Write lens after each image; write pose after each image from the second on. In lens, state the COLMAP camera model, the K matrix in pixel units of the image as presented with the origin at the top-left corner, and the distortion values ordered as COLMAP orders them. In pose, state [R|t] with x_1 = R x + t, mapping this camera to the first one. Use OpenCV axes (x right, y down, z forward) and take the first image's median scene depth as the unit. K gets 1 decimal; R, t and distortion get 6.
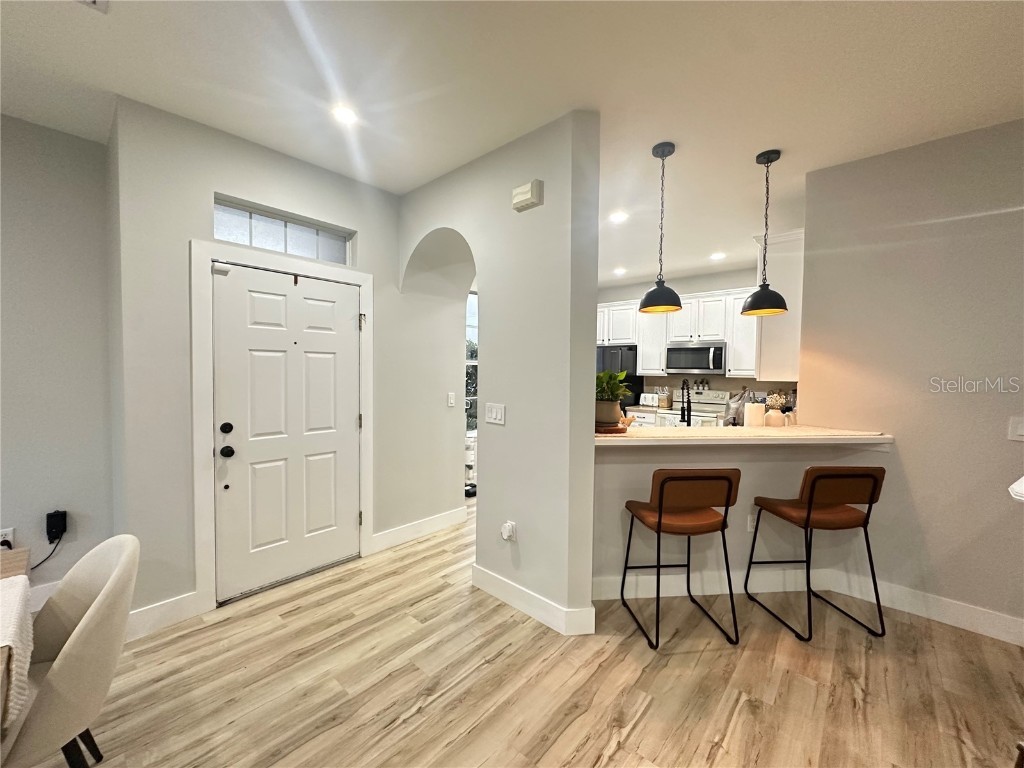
lens RADIAL K [[407.3, 0, 515.8], [0, 407.3, 386.0], [0, 0, 1]] dist [-0.000227, -0.000051]
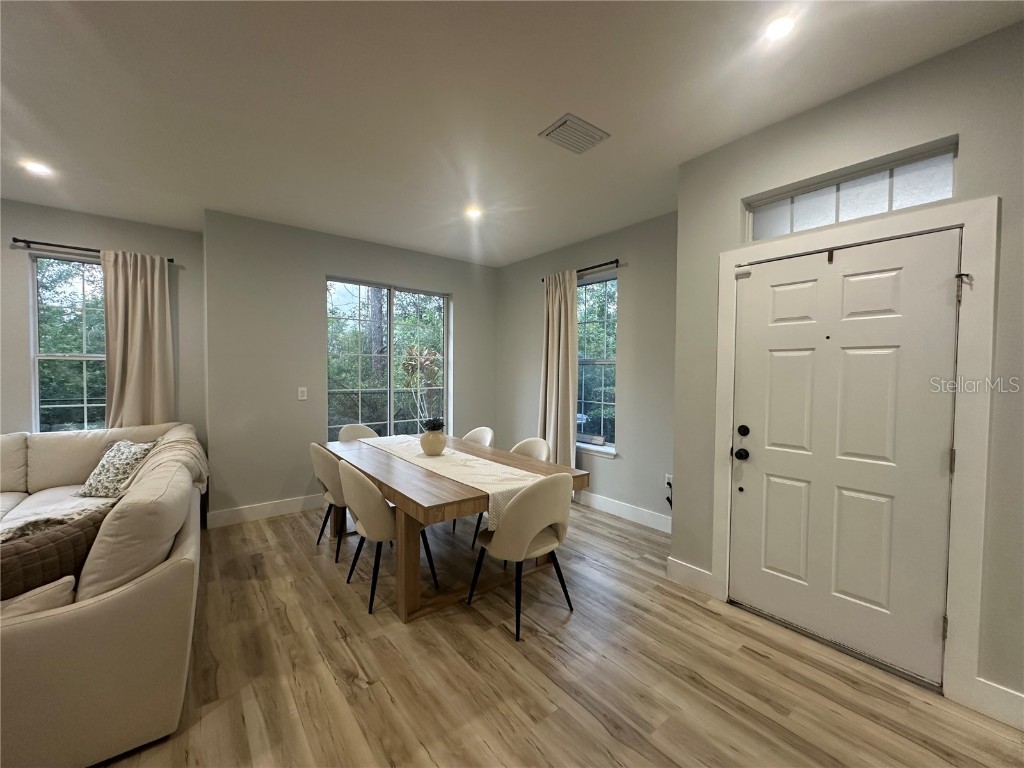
lens RADIAL K [[415.8, 0, 508.8], [0, 415.8, 381.0], [0, 0, 1]] dist [-0.000275, -0.000173]
pose [[-0.178016, 0.016307, -0.983892, 0.386937], [-0.044922, 0.998686, 0.024680, -0.016885], [0.983002, 0.048592, -0.177050, 0.603329]]
